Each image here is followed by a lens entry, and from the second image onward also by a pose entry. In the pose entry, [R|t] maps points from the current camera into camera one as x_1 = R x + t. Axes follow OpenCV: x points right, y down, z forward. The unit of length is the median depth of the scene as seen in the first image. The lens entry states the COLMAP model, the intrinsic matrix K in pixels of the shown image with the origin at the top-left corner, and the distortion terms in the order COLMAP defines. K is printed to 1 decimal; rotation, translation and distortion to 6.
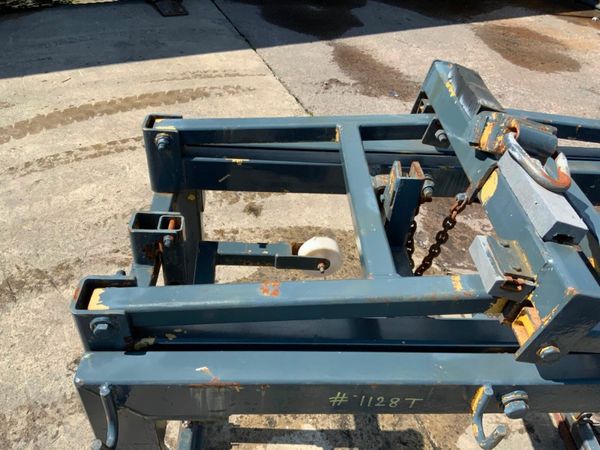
lens RADIAL K [[497.1, 0, 300.0], [0, 497.1, 225.0], [0, 0, 1]] dist [0.066955, -0.133145]
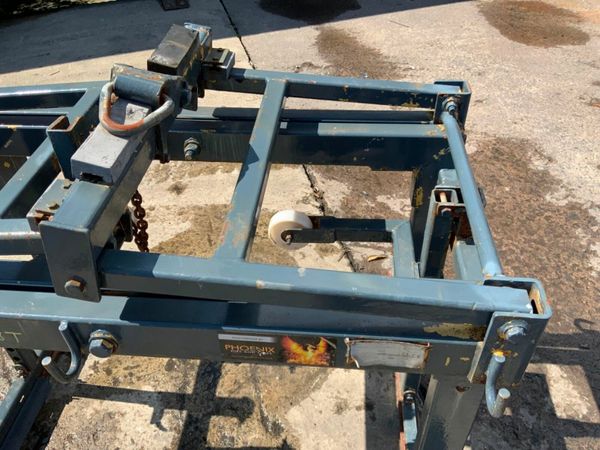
lens RADIAL K [[497.1, 0, 300.0], [0, 497.1, 225.0], [0, 0, 1]] dist [0.066955, -0.133145]
pose [[0.986505, 0.012249, -0.163275, 0.241011], [-0.010648, 0.999886, 0.010675, 0.023404], [0.163387, -0.008792, 0.986523, 0.011598]]
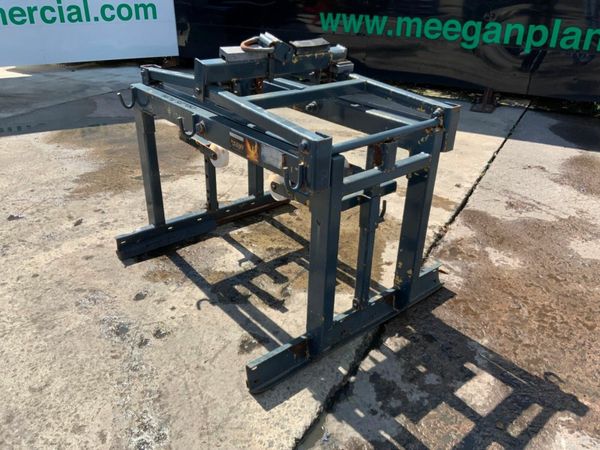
lens RADIAL K [[497.1, 0, 300.0], [0, 497.1, 225.0], [0, 0, 1]] dist [0.066955, -0.133145]
pose [[0.609159, 0.312714, -0.728791, 0.654948], [-0.499552, 0.865042, -0.046373, 0.156751], [0.615933, 0.392318, 0.683164, -0.051649]]
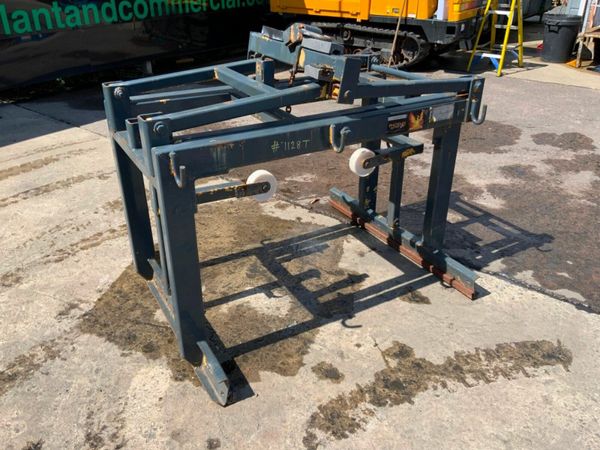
lens RADIAL K [[497.1, 0, 300.0], [0, 497.1, 225.0], [0, 0, 1]] dist [0.066955, -0.133145]
pose [[0.881396, -0.282292, 0.378752, -0.172082], [0.351543, 0.927551, -0.126754, 0.228369], [-0.315530, 0.244868, 0.916777, -0.212982]]
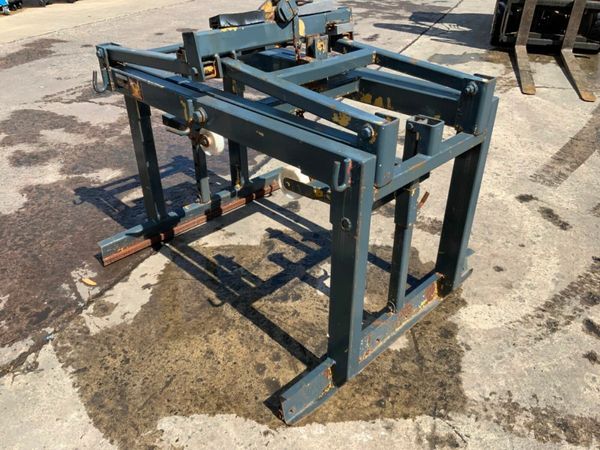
lens RADIAL K [[497.1, 0, 300.0], [0, 497.1, 225.0], [0, 0, 1]] dist [0.066955, -0.133145]
pose [[-0.679036, -0.446003, 0.583087, -0.315207], [0.432919, 0.398178, 0.808724, -0.378448], [-0.592866, 0.801583, -0.077294, 0.480557]]
